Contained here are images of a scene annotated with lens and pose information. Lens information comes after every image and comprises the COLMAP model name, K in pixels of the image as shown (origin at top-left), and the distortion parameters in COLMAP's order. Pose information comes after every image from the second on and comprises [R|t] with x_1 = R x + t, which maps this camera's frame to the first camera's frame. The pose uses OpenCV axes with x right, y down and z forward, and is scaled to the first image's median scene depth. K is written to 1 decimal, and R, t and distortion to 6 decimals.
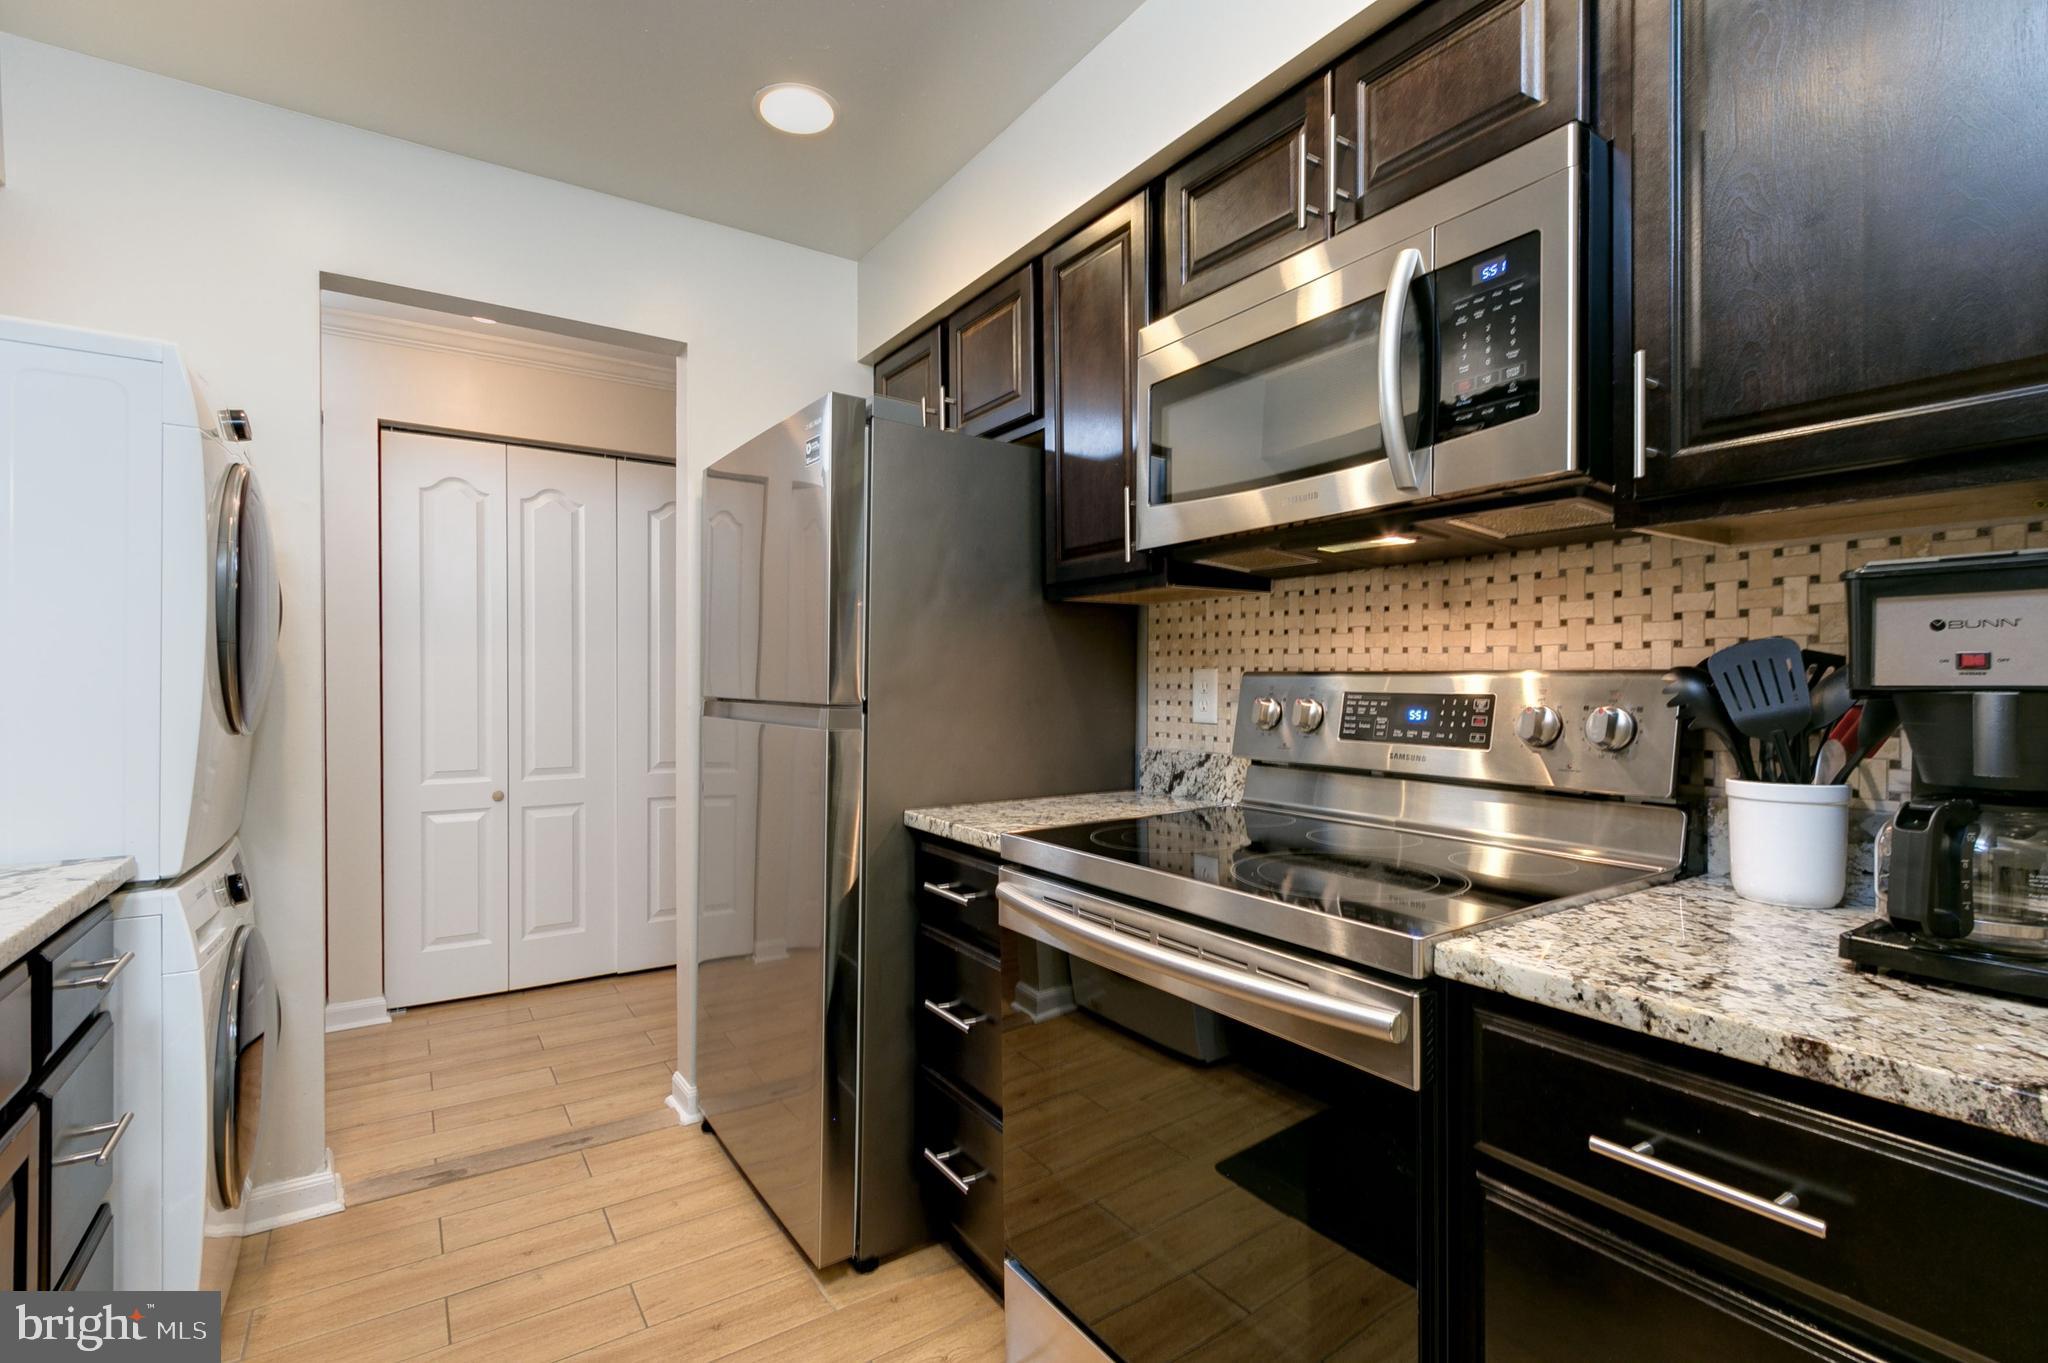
lens RADIAL K [[962.3, 0, 1042.6], [0, 962.3, 674.7], [0, 0, 1]] dist [0.003461, -0.001962]
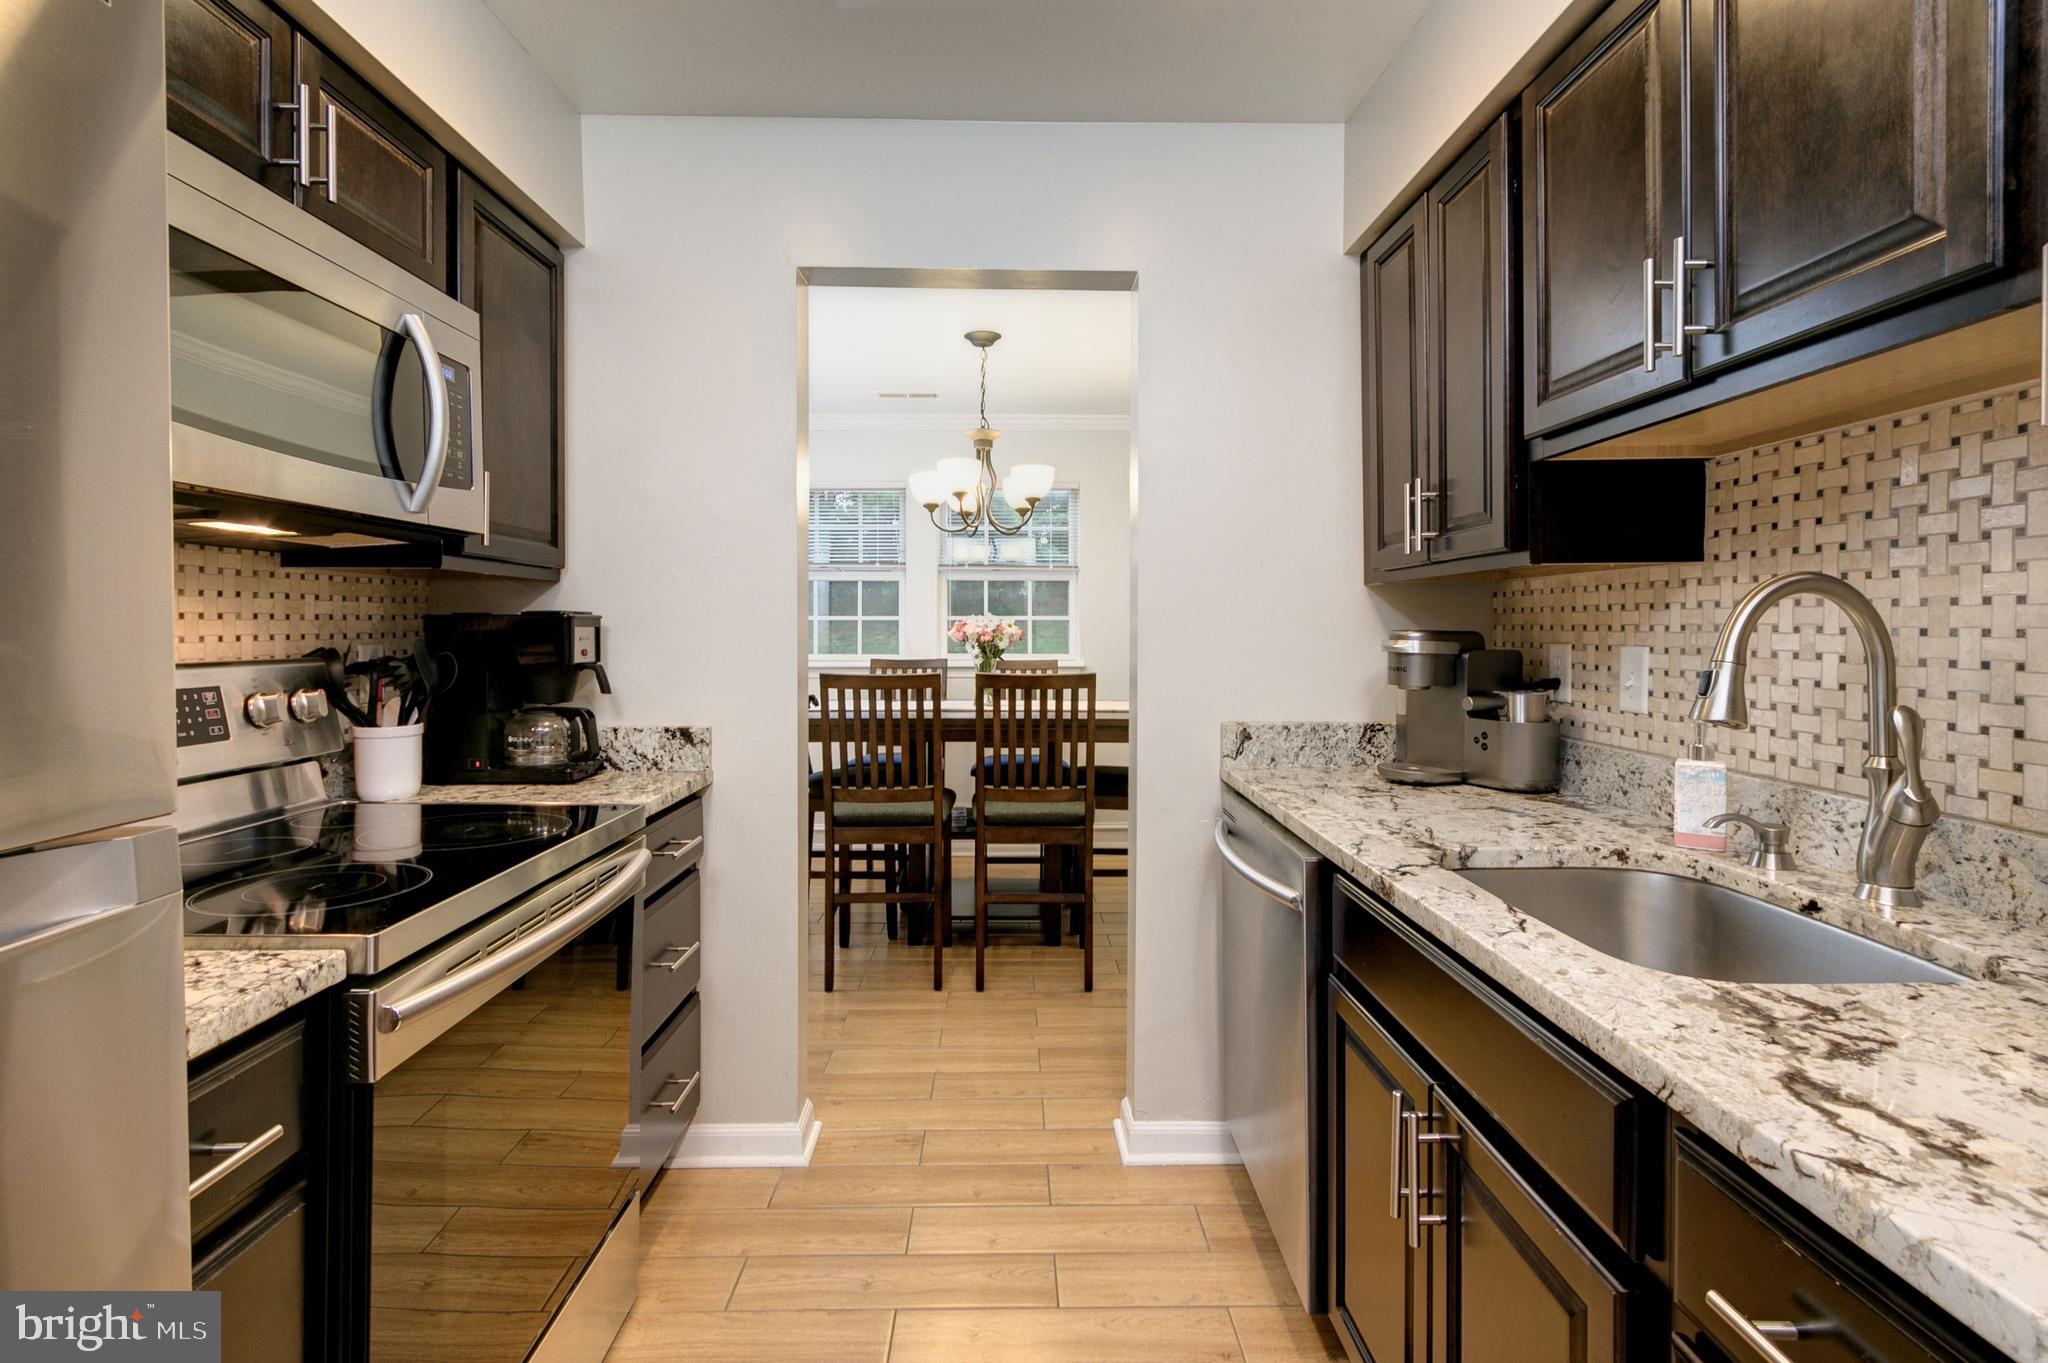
lens RADIAL K [[962.3, 0, 1006.7], [0, 962.3, 641.3], [0, 0, 1]] dist [0.003461, -0.001962]
pose [[-0.822898, -0.007678, 0.568138, -0.639083], [-0.004269, 0.999964, 0.007331, -0.030505], [-0.568174, 0.003608, -0.822901, 1.090262]]
